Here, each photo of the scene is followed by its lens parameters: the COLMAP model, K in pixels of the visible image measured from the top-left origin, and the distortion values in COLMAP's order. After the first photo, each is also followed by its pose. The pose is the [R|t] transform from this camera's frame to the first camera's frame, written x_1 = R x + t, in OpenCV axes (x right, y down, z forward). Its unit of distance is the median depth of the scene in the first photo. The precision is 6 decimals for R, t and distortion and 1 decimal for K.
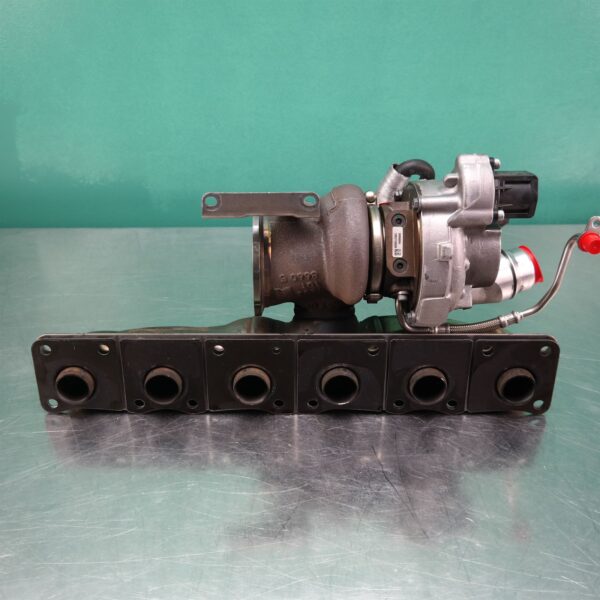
lens RADIAL K [[624.4, 0, 300.0], [0, 624.4, 300.0], [0, 0, 1]] dist [0.003461, -0.003548]
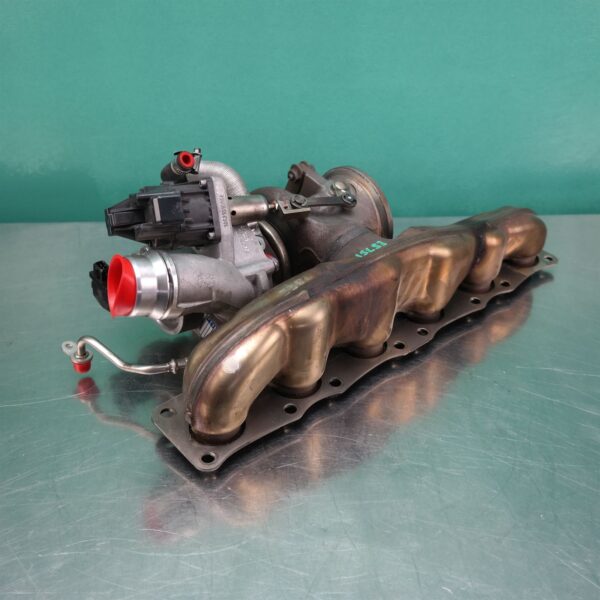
lens RADIAL K [[626.4, 0, 295.3], [0, 626.4, 301.5], [0, 0, 1]] dist [0.000438, 0.002093]
pose [[0.999968, -0.007013, -0.003805, 0.079182], [0.007069, 0.999863, 0.014953, -0.025312], [0.003700, -0.014979, 0.999881, 0.195891]]
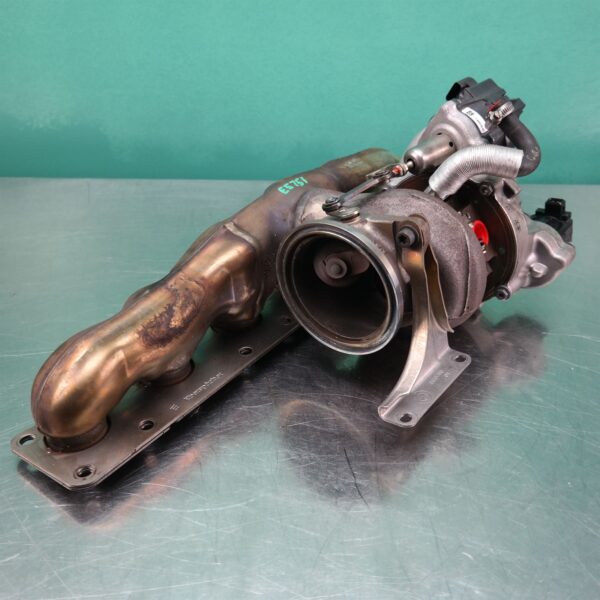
lens RADIAL K [[624.4, 0, 300.0], [0, 624.4, 300.0], [0, 0, 1]] dist [0.003461, -0.003548]
pose [[0.999654, 0.021783, -0.014744, 0.072137], [-0.021262, 0.999174, 0.034620, 0.025406], [0.015485, -0.034294, 0.999292, 0.248257]]
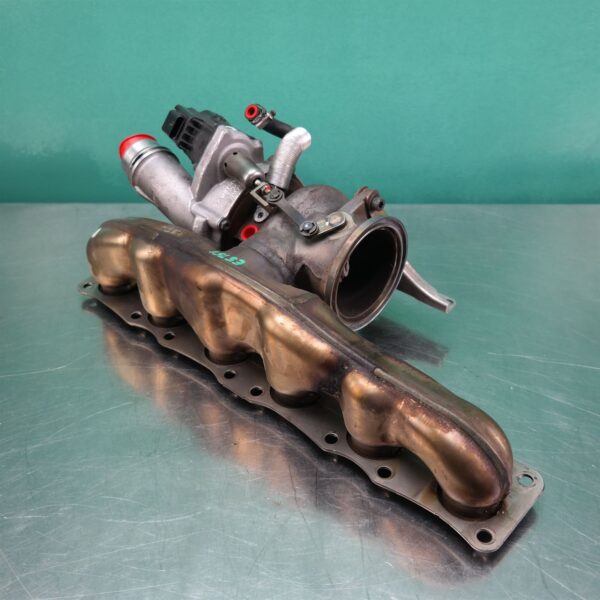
lens RADIAL K [[624.4, 0, 300.0], [0, 624.4, 300.0], [0, 0, 1]] dist [0.003461, -0.003548]
pose [[0.998908, 0.015853, -0.043950, 0.173679], [-0.014362, 0.999318, 0.034033, -0.018655], [0.044460, -0.033364, 0.998454, 0.178057]]
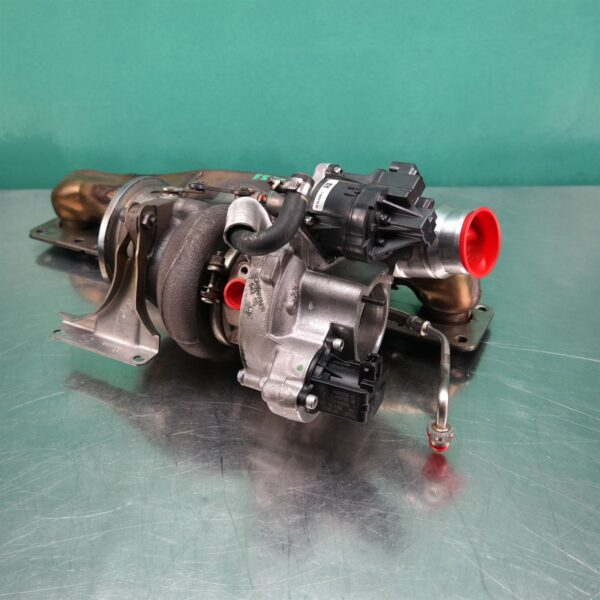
lens RADIAL K [[625.6, 0, 305.0], [0, 625.6, 297.9], [0, 0, 1]] dist [0.003218, -0.006206]
pose [[0.998351, 0.010436, -0.056443, 0.277845], [-0.008505, 0.999374, 0.034329, 0.005166], [0.056766, -0.033793, 0.997815, 0.240056]]
